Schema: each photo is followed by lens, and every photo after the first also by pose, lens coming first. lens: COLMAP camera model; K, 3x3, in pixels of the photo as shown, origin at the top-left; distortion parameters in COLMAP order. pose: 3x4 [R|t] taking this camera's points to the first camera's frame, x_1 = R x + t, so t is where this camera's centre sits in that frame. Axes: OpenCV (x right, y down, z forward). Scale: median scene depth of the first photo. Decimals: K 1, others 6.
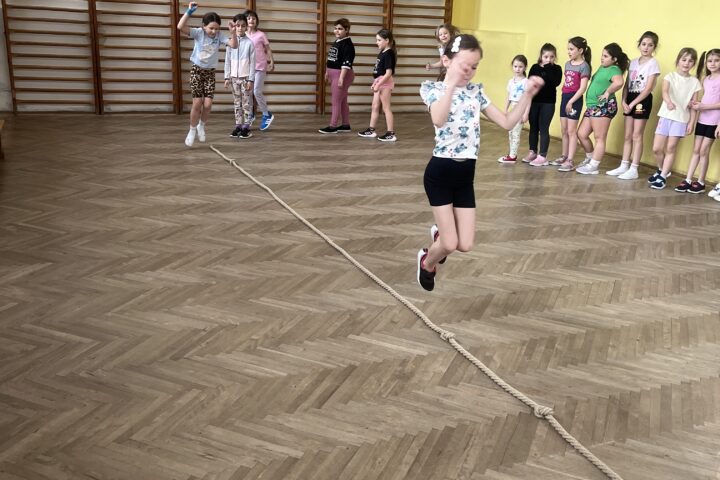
lens RADIAL K [[718.5, 0, 356.6], [0, 718.5, 243.7], [0, 0, 1]] dist [0.039963, 0.000000]
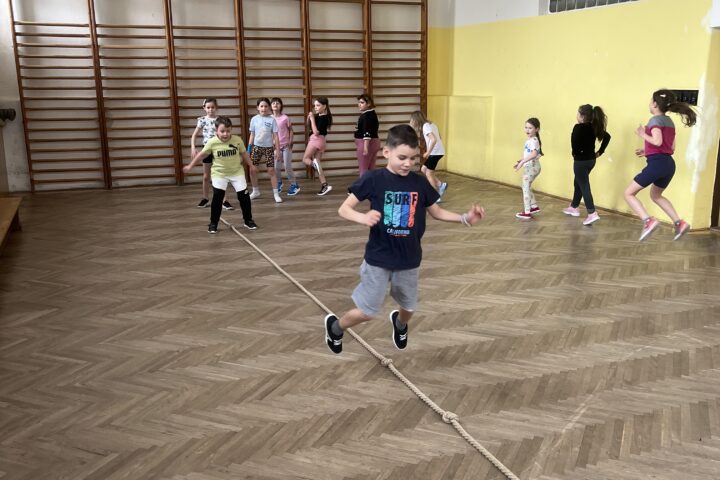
lens RADIAL K [[718.5, 0, 360.0], [0, 718.5, 244.4], [0, 0, 1]] dist [0.039963, 0.000000]
pose [[0.998485, -0.051071, -0.020502, 0.121771], [0.049052, 0.994810, -0.089149, 0.057933], [0.024948, 0.088008, 0.995807, -0.213317]]
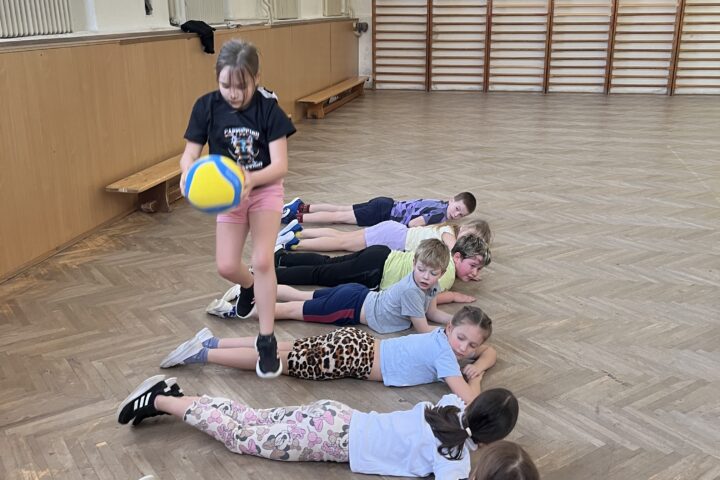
lens RADIAL K [[718.5, 0, 361.4], [0, 718.5, 243.4], [0, 0, 1]] dist [0.039963, 0.000000]
pose [[0.841482, 0.120869, -0.526592, 0.746667], [-0.125412, 0.991731, 0.027229, 0.216733], [0.525529, 0.043128, 0.849682, -0.524375]]
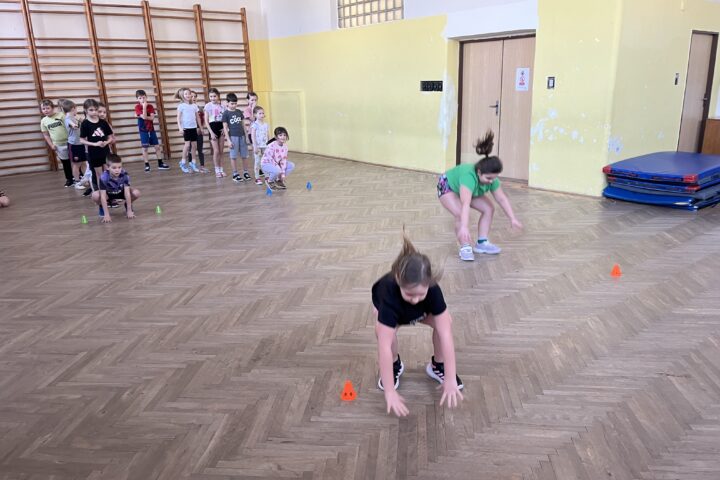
lens RADIAL K [[540.8, 0, 364.1], [0, 540.8, 239.3], [0, 0, 1]] dist [0.039084, -0.051533]
pose [[0.952359, -0.154098, 0.263184, 0.030164], [0.161069, 0.986931, -0.004981, 0.110461], [-0.258976, 0.047134, 0.964733, -0.297144]]
